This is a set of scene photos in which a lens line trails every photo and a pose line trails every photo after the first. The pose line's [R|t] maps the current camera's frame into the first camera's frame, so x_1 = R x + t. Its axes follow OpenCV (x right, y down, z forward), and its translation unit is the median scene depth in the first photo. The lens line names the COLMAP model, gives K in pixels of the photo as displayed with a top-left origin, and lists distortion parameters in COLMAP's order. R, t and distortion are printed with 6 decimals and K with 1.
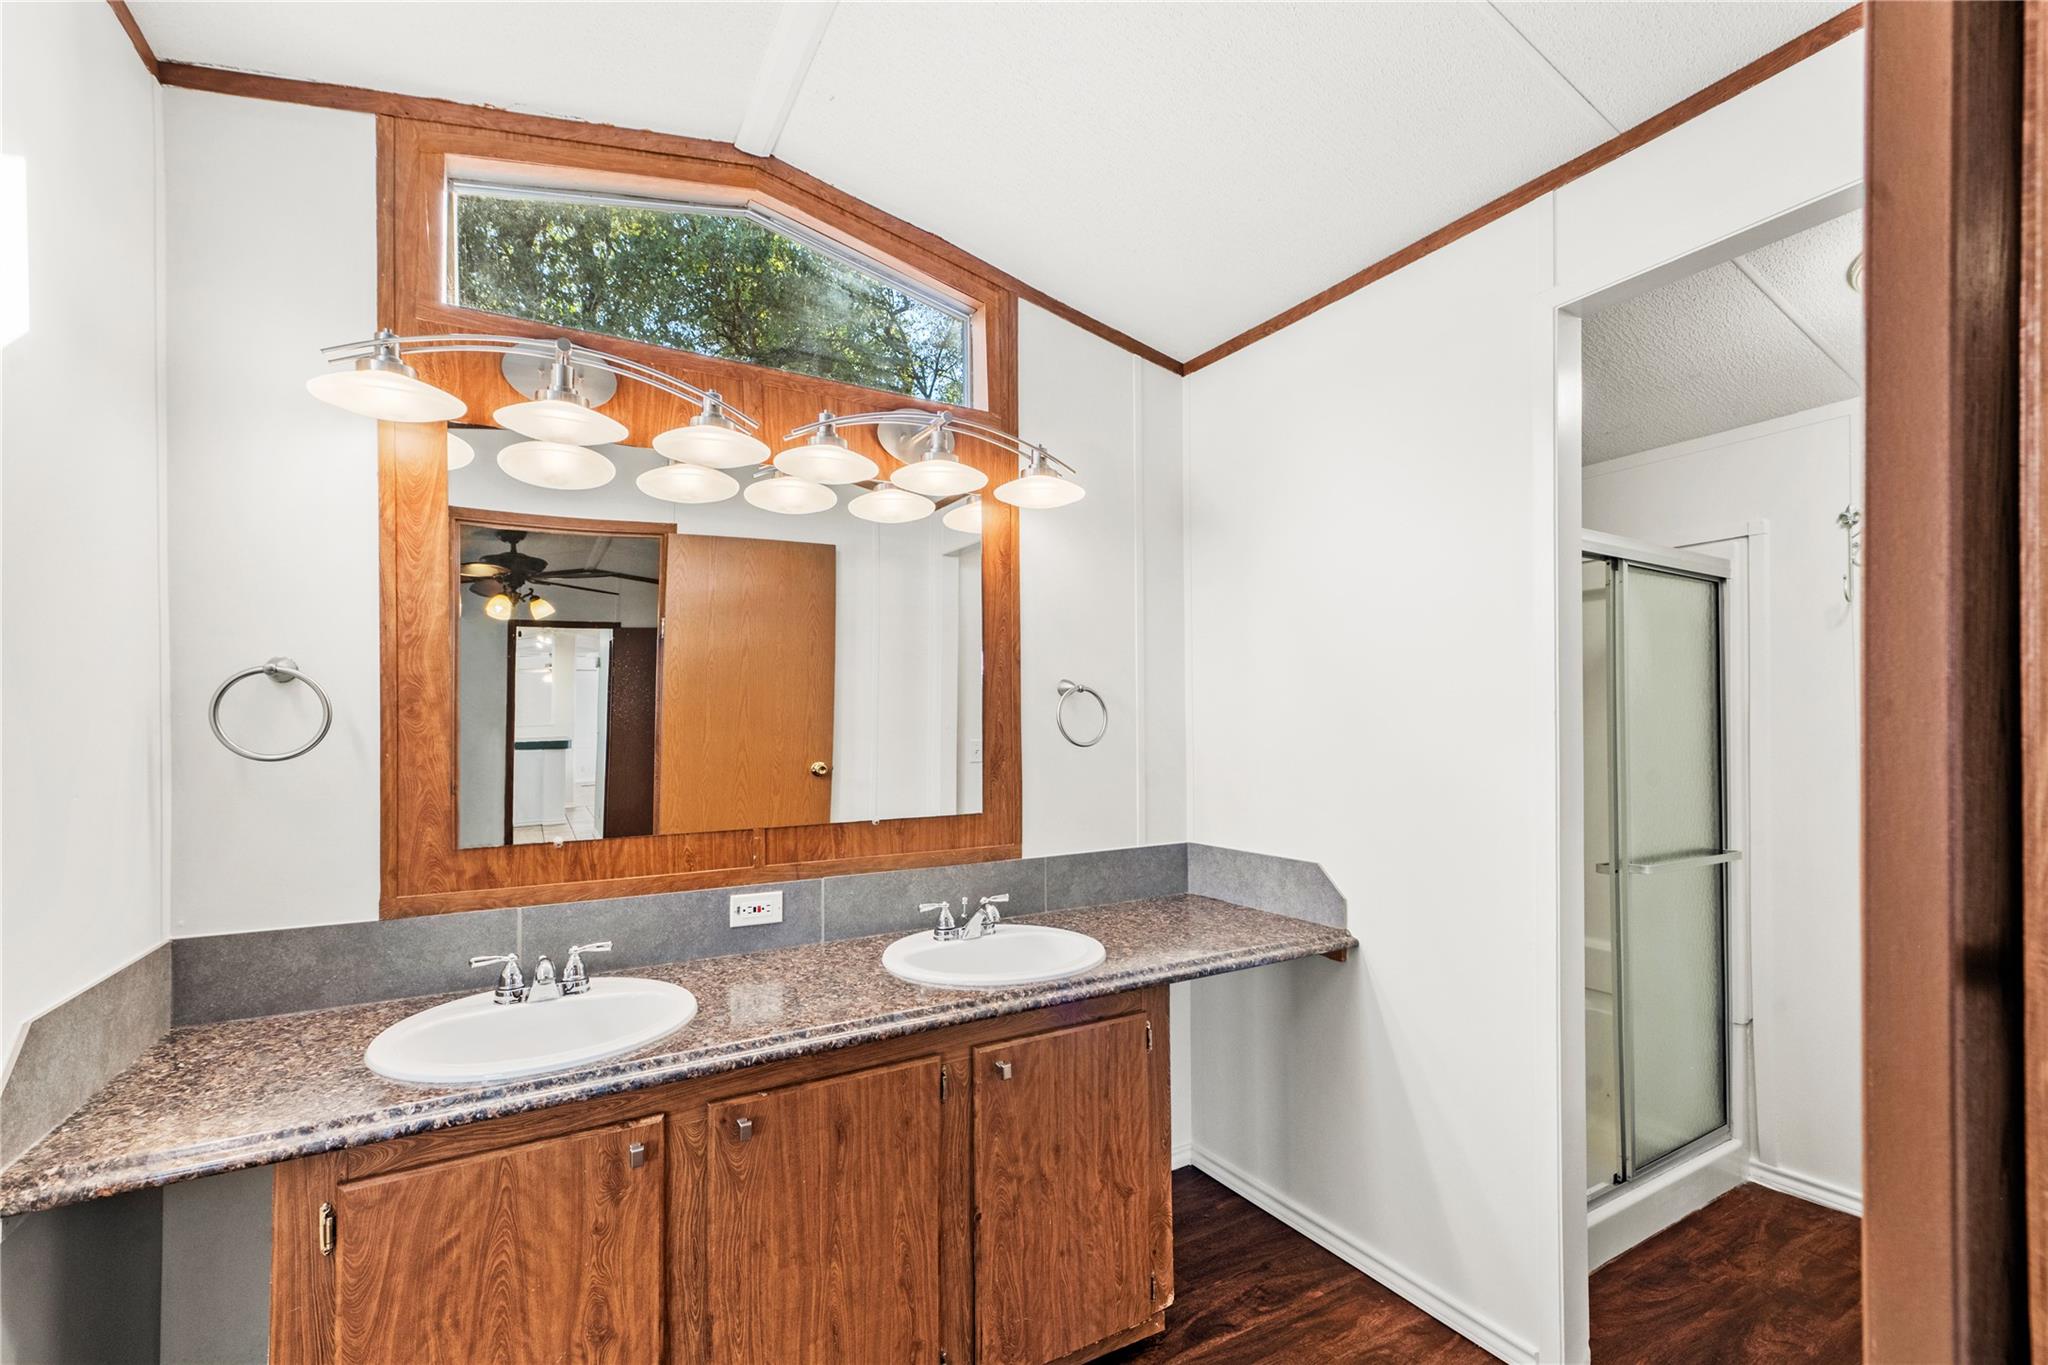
lens RADIAL K [[850.7, 0, 999.4], [0, 850.7, 721.4], [0, 0, 1]] dist [-0.012046, -0.001110]
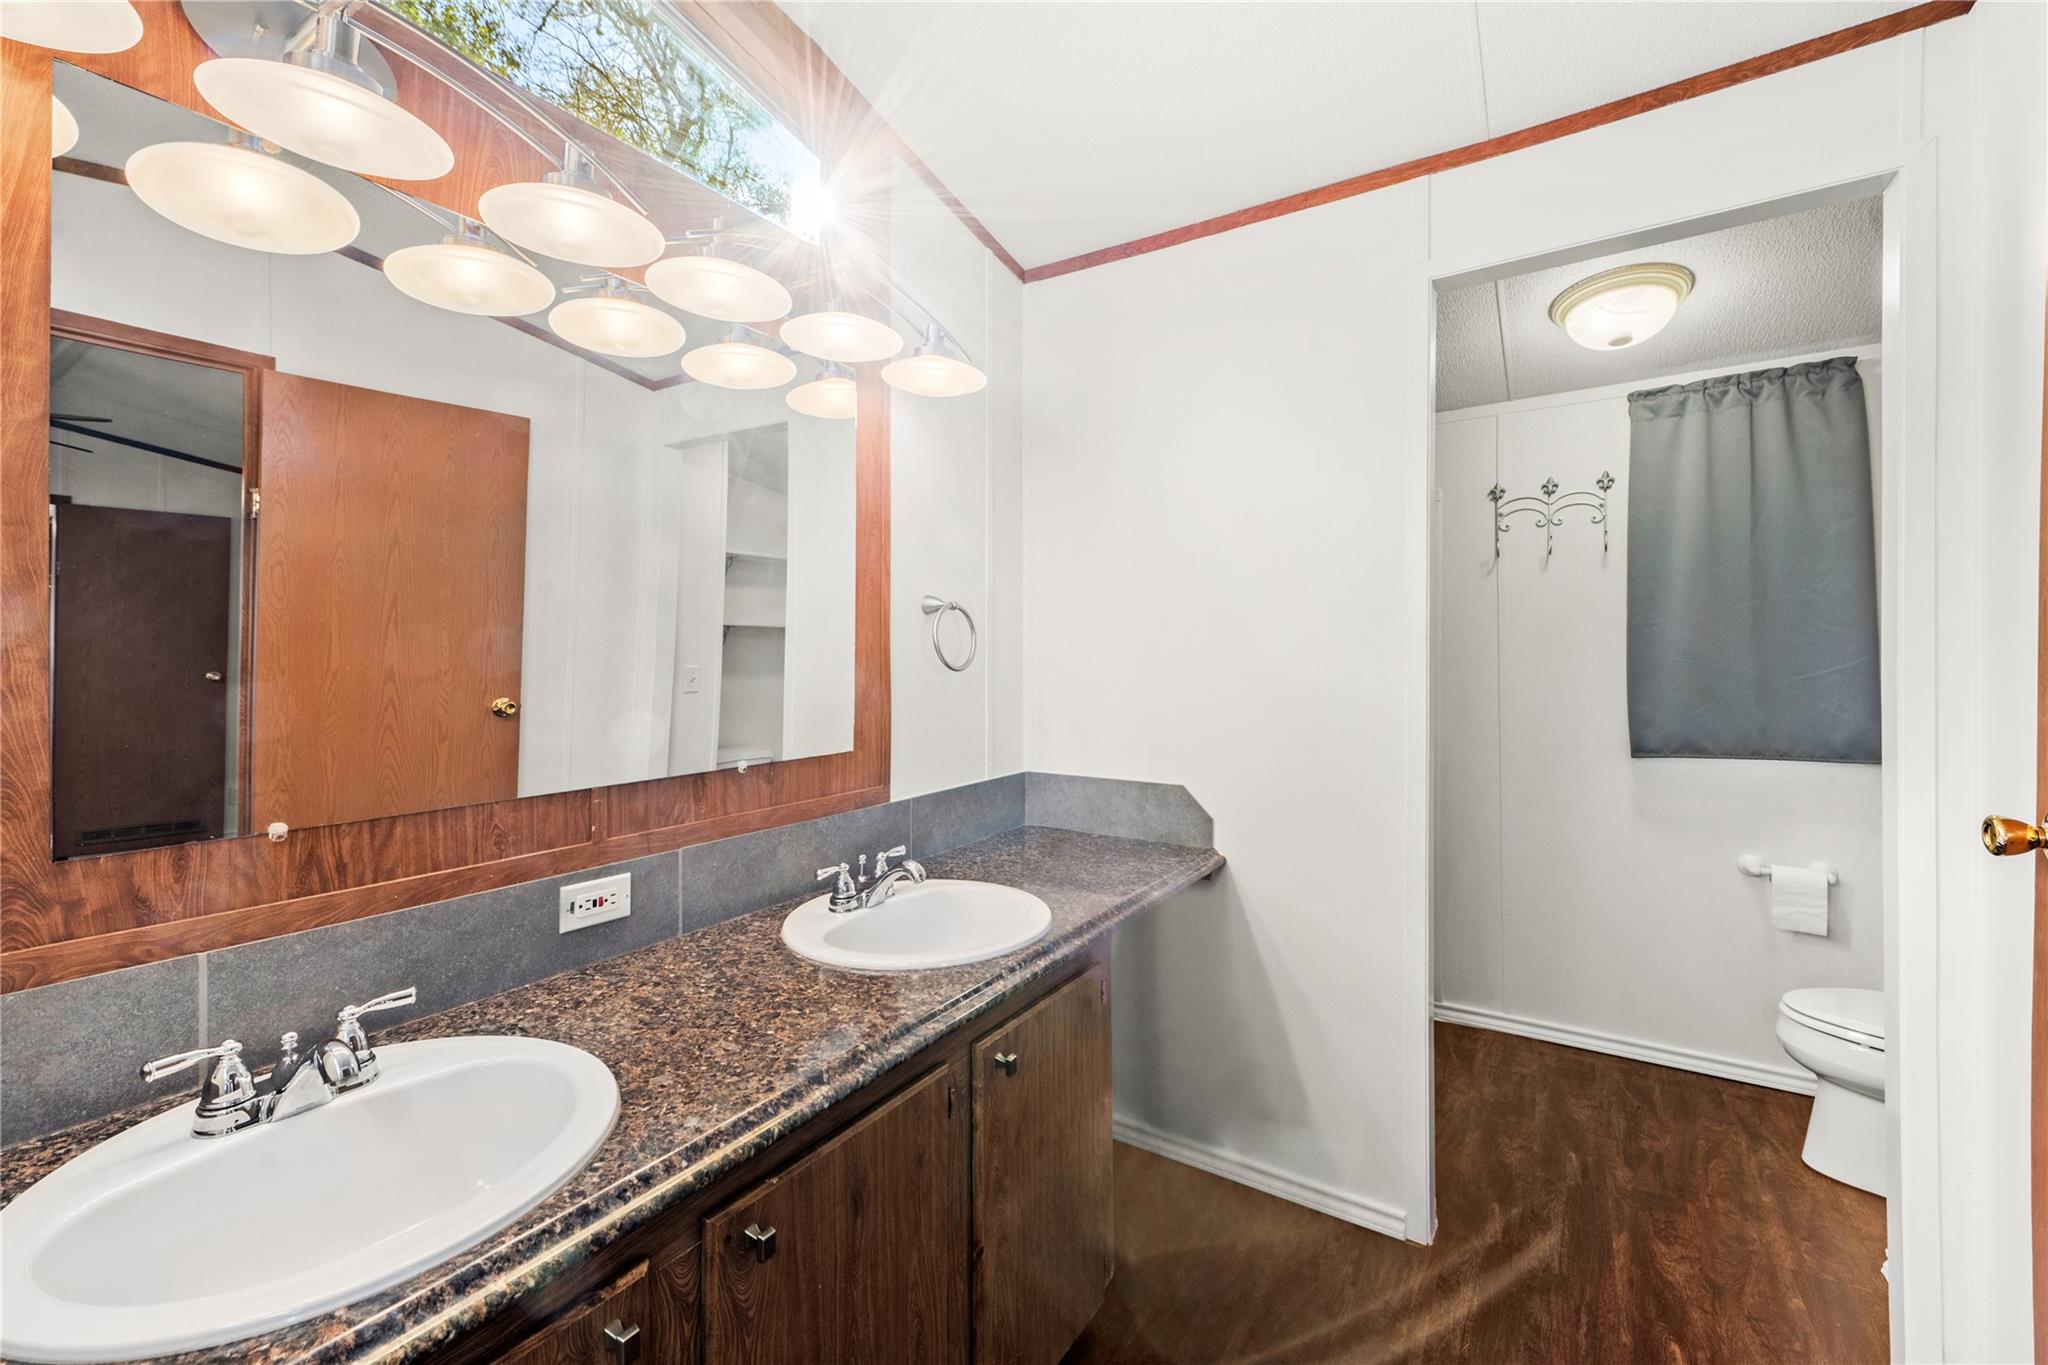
lens RADIAL K [[850.7, 0, 1054.7], [0, 850.7, 645.0], [0, 0, 1]] dist [-0.012046, -0.001110]
pose [[0.892525, 0.010725, 0.450871, -0.291256], [-0.009554, 0.999942, -0.004873, 0.007600], [-0.450898, 0.000042, 0.892576, 0.218207]]
